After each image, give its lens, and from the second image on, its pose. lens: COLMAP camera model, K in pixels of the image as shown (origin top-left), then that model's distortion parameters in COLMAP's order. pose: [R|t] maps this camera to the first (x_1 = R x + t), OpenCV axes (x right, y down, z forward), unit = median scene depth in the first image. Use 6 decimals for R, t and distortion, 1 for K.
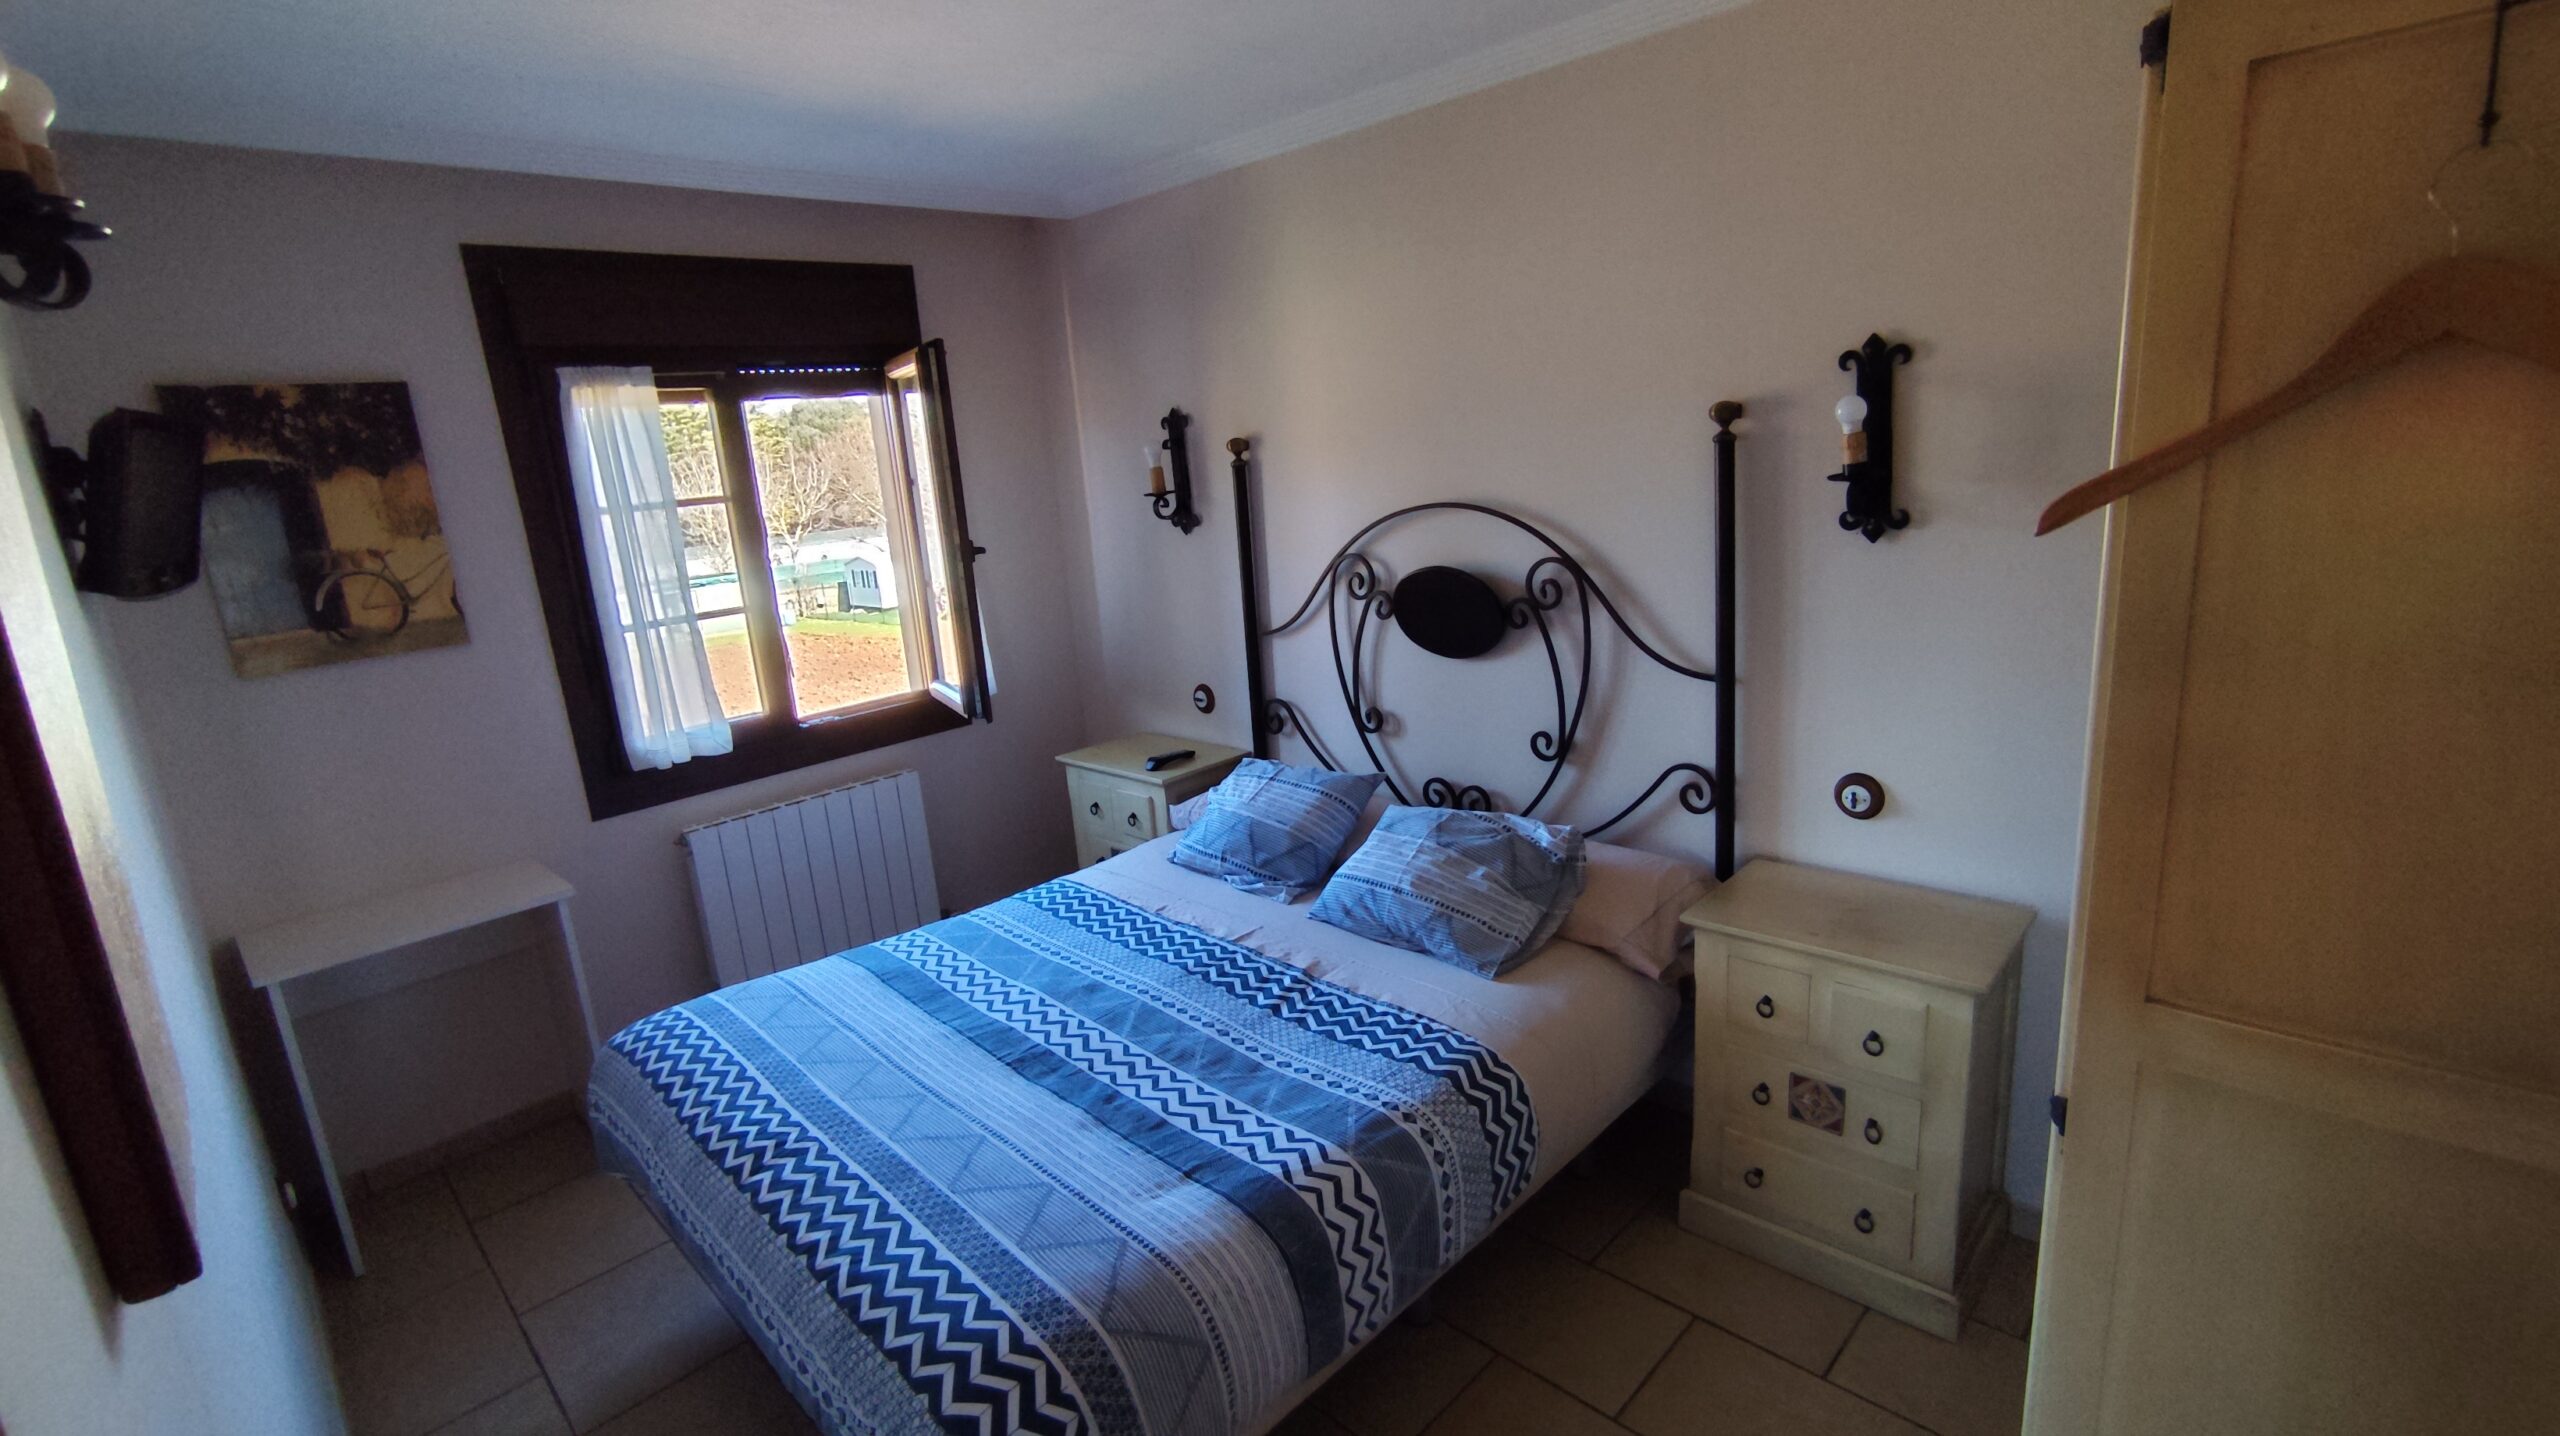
lens RADIAL K [[1162.6, 0, 1281.7], [0, 1162.6, 705.2], [0, 0, 1]] dist [-0.025348, 0.012501]
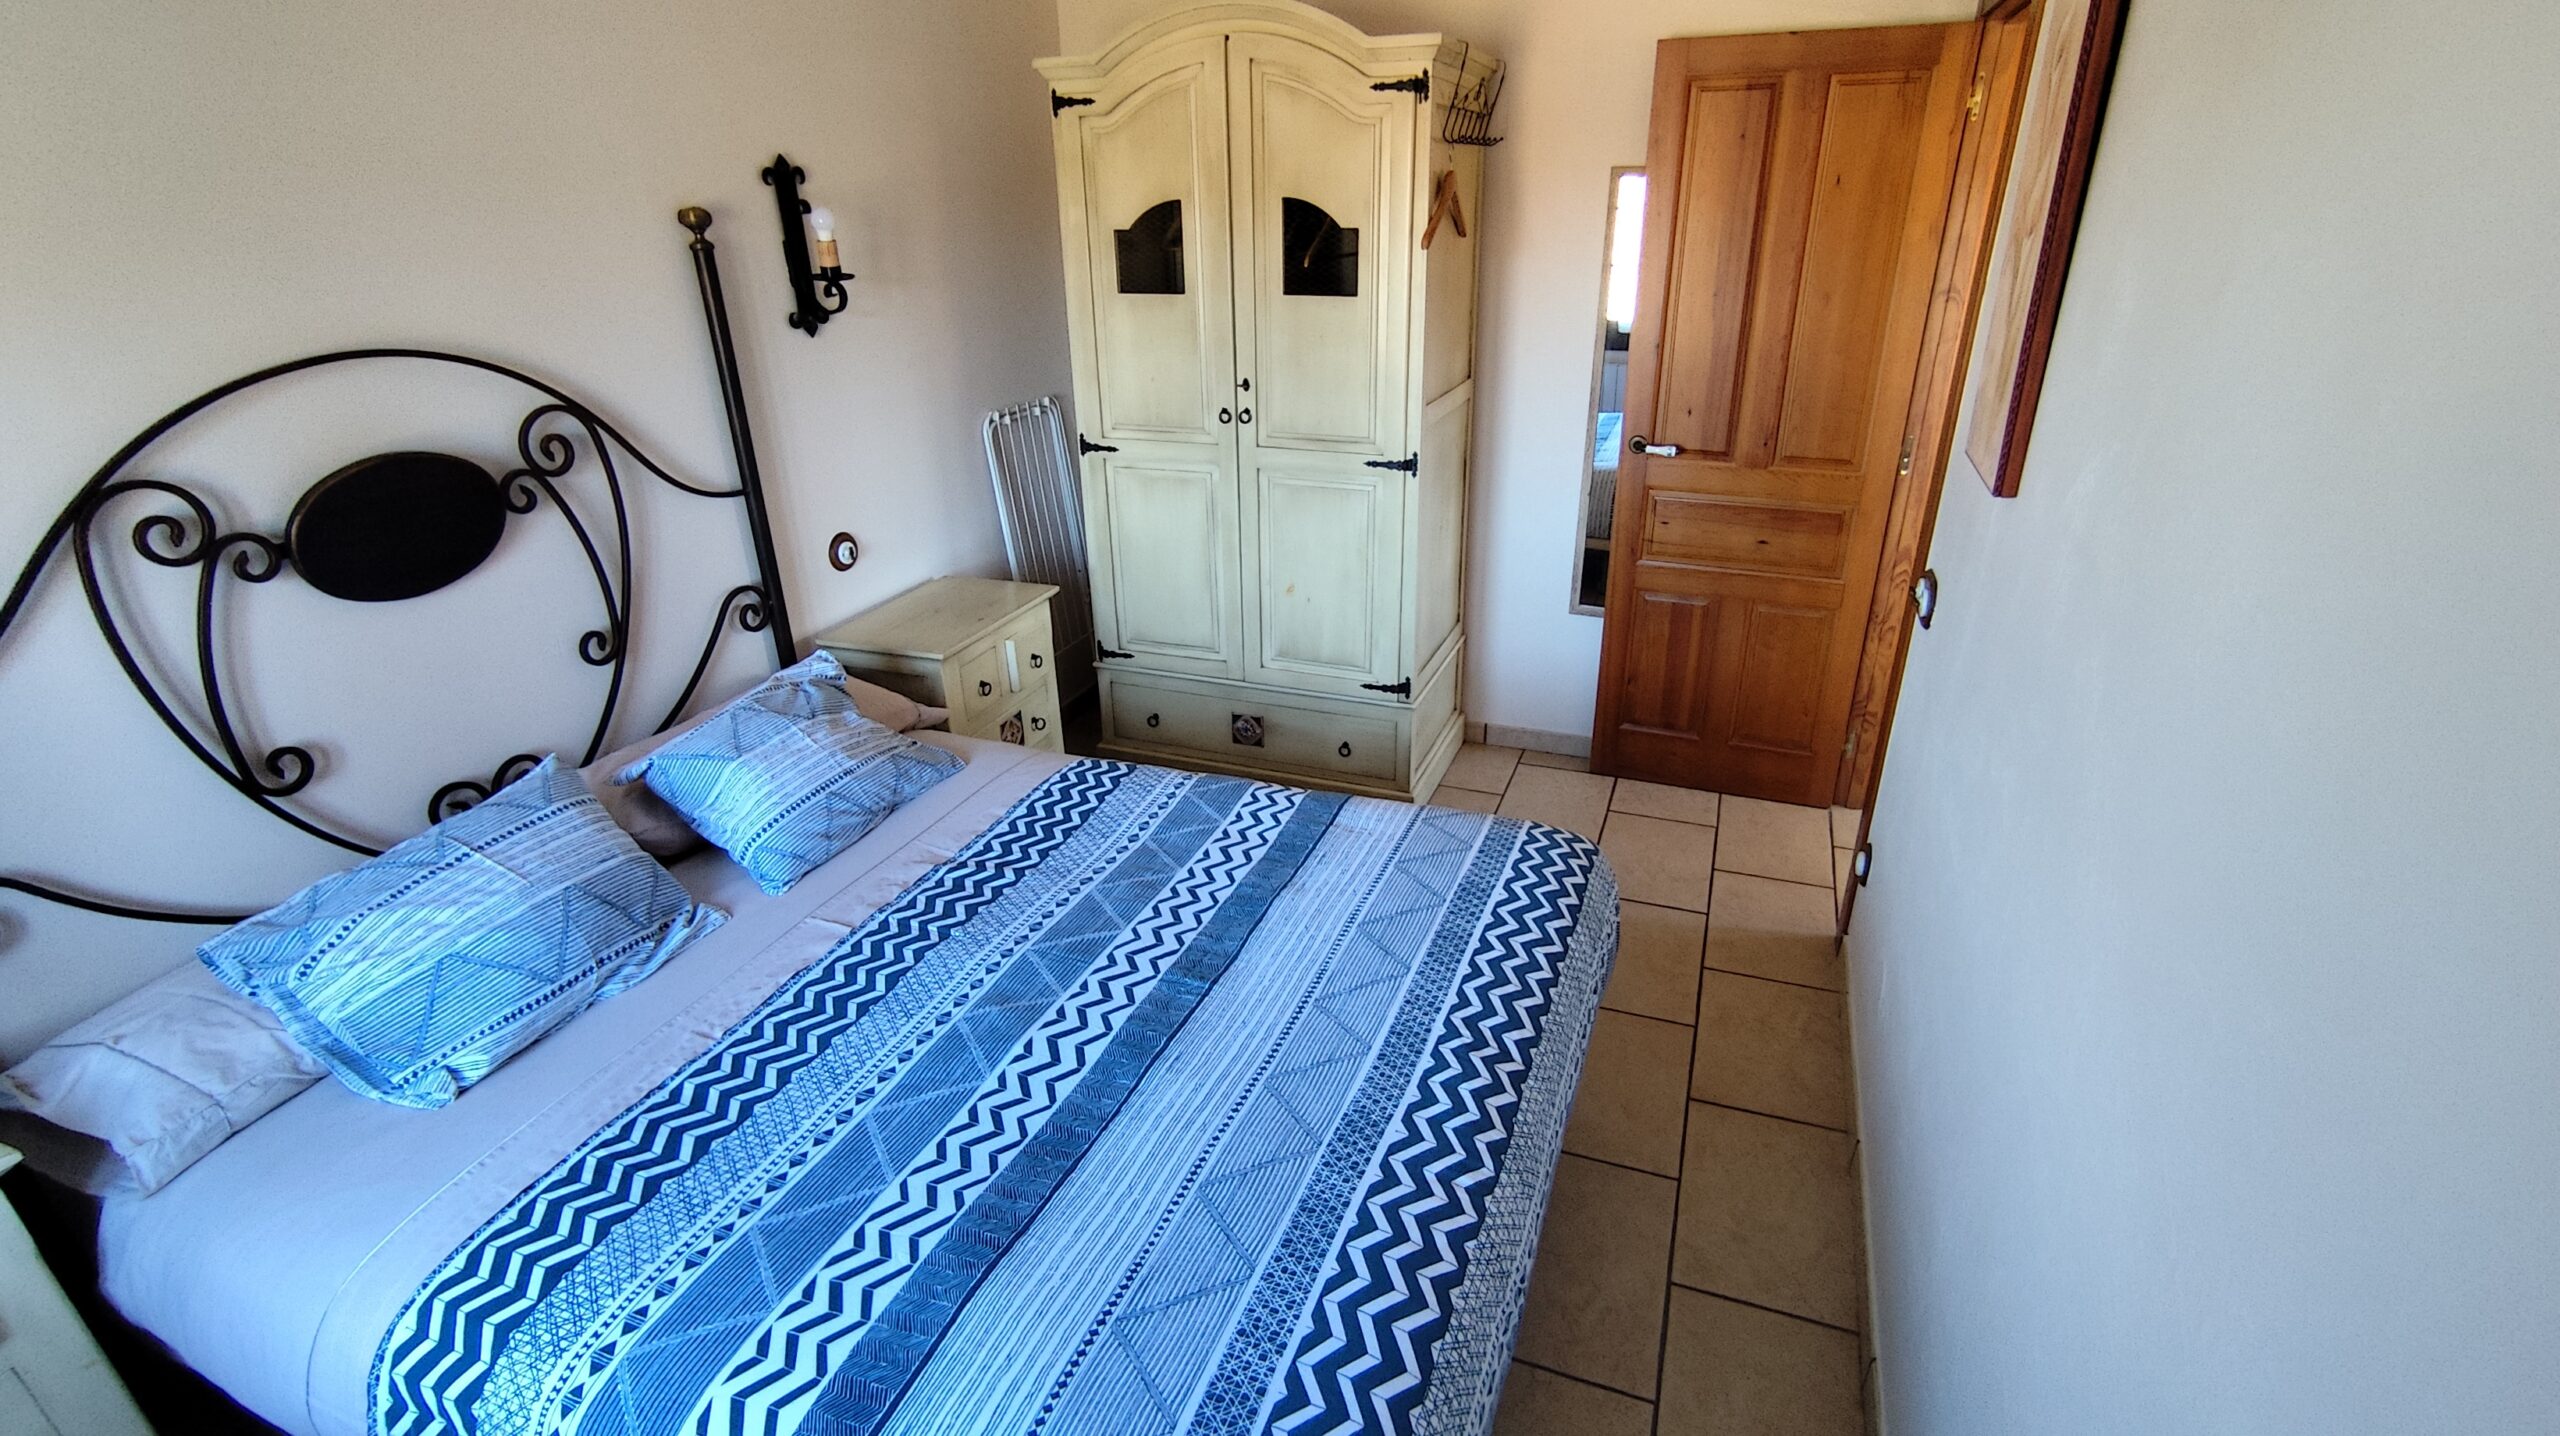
lens RADIAL K [[1162.6, 0, 1300.1], [0, 1162.6, 710.4], [0, 0, 1]] dist [-0.025348, 0.012501]
pose [[-0.403558, -0.295016, 0.866087, -0.800821], [0.256751, 0.872042, 0.416679, -0.160411], [-0.878191, 0.390523, -0.276174, 0.963179]]
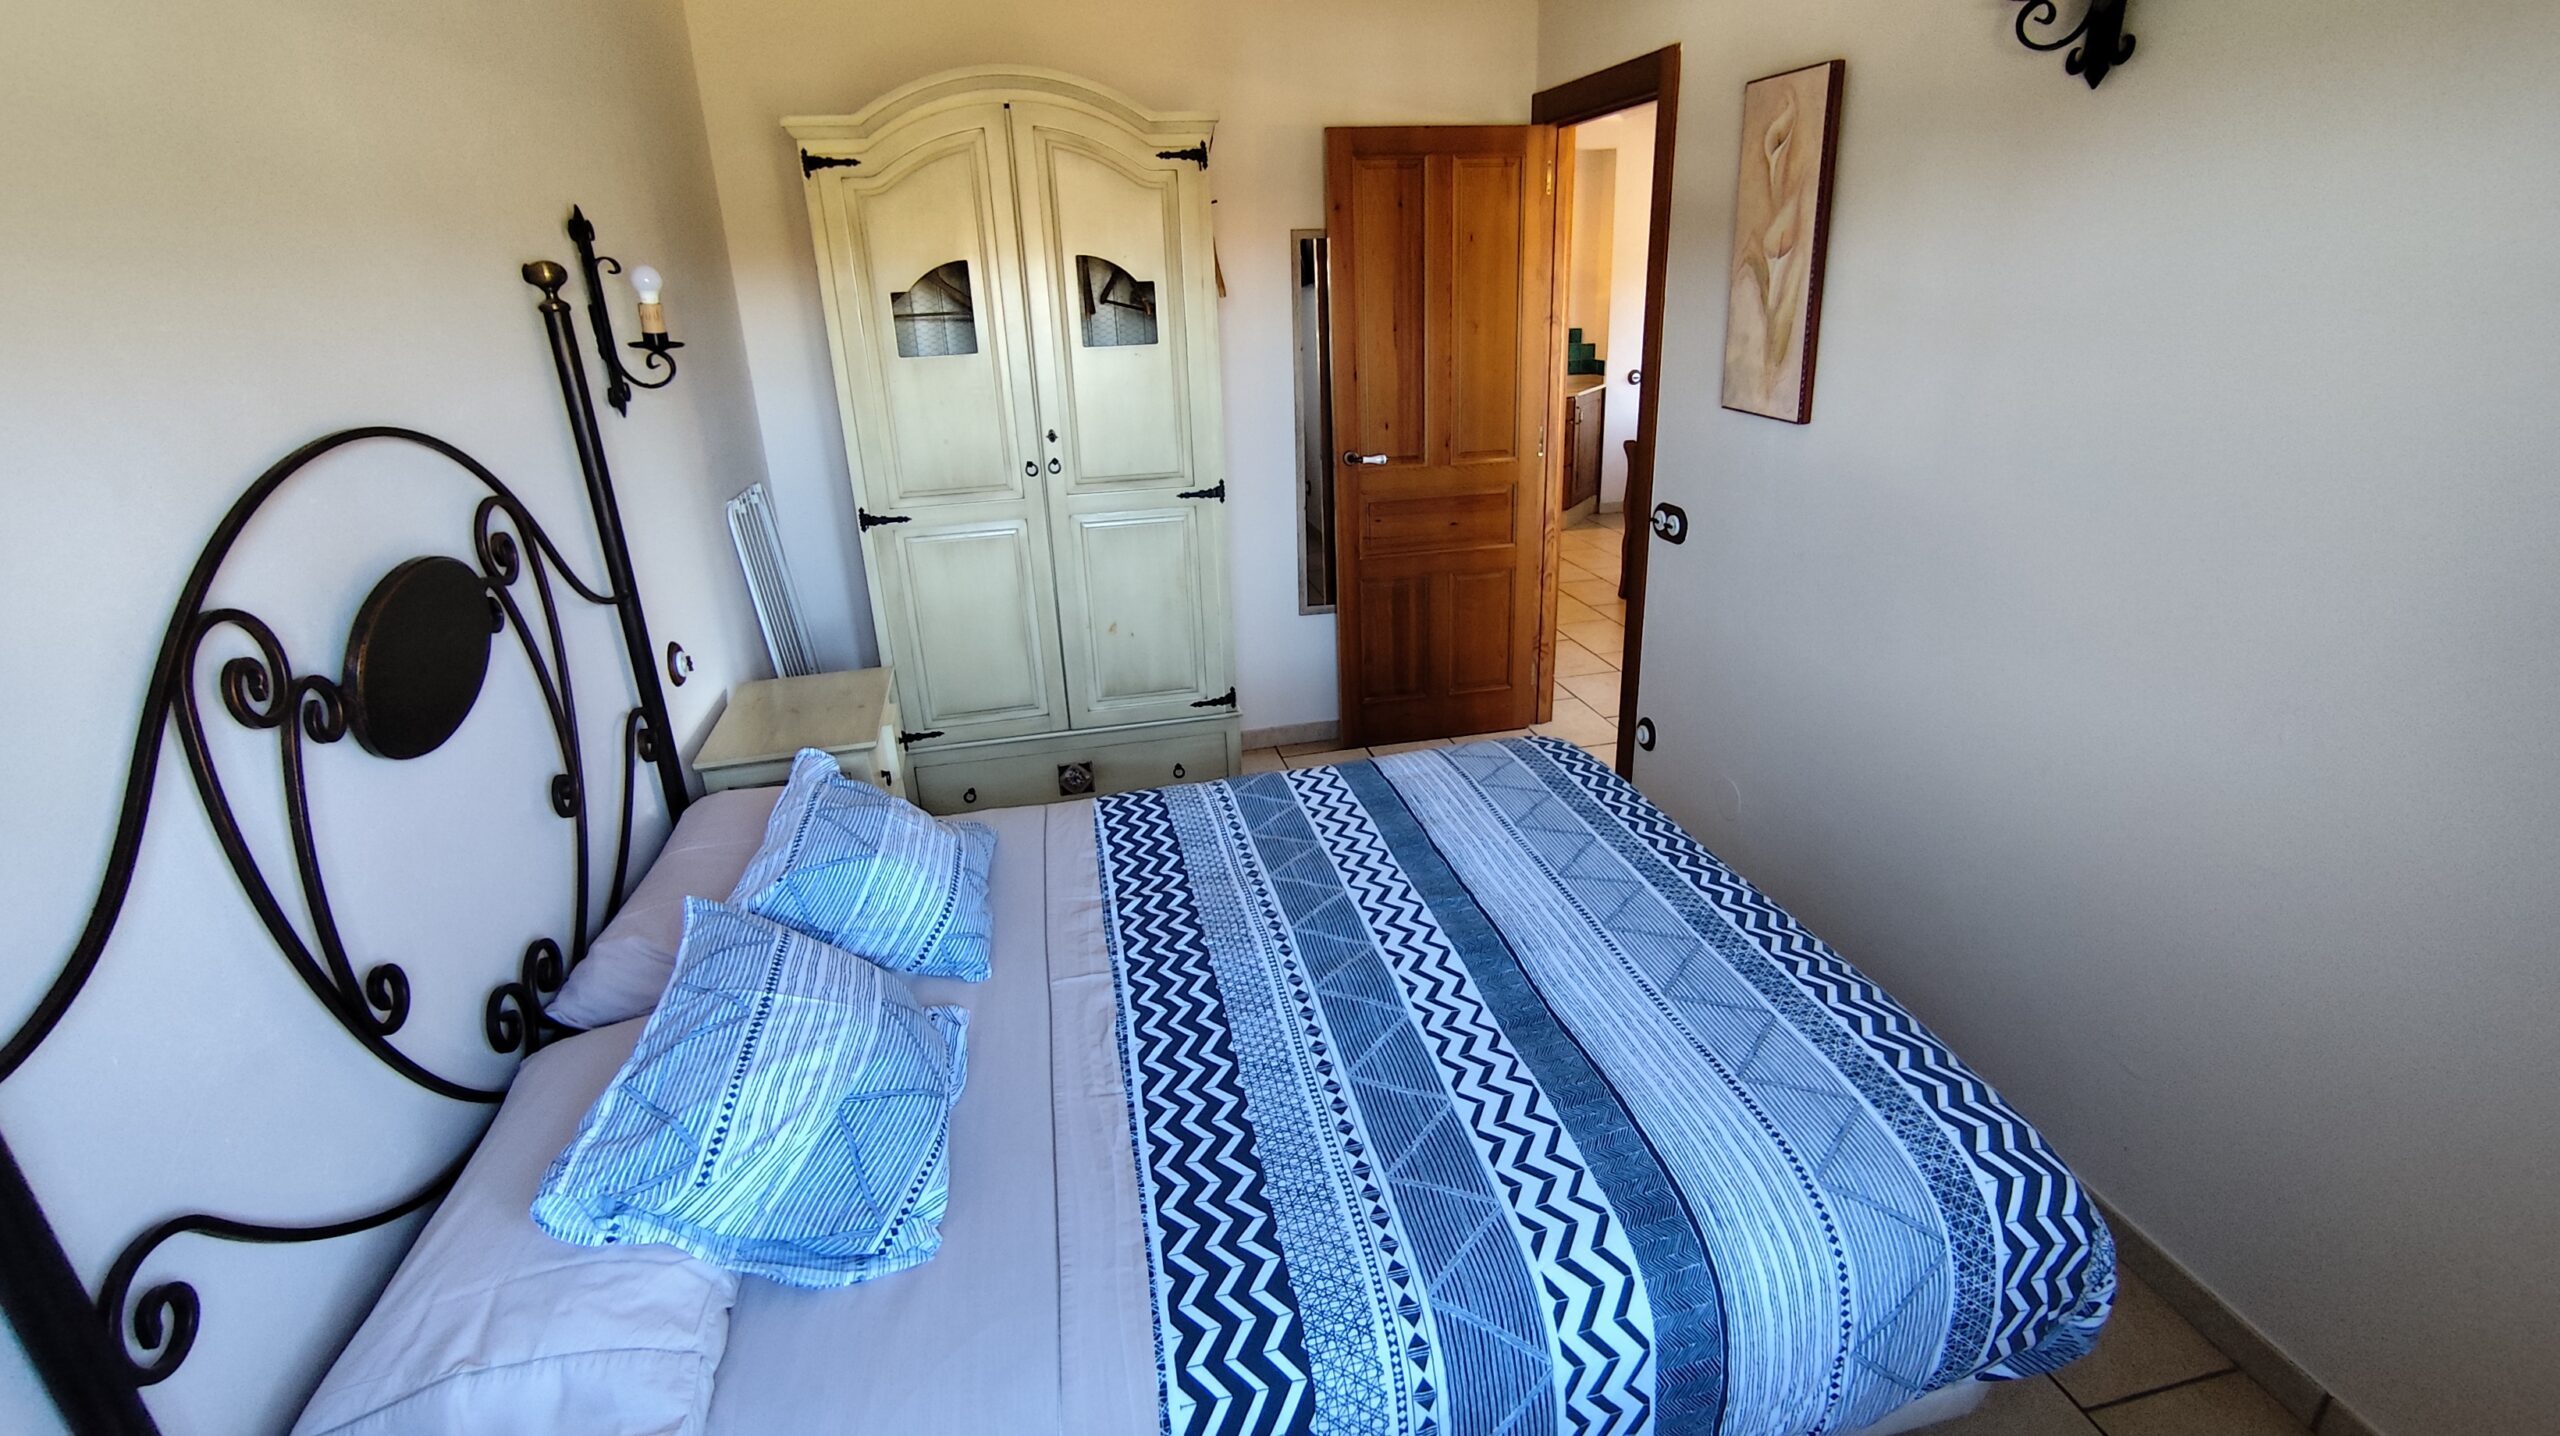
lens RADIAL K [[1162.6, 0, 1296.1], [0, 1162.6, 713.7], [0, 0, 1]] dist [-0.025348, 0.012501]
pose [[-0.837113, -0.092347, 0.539179, -0.536833], [0.221425, 0.844090, 0.488348, -0.267470], [-0.500213, 0.528190, -0.686150, 1.439051]]
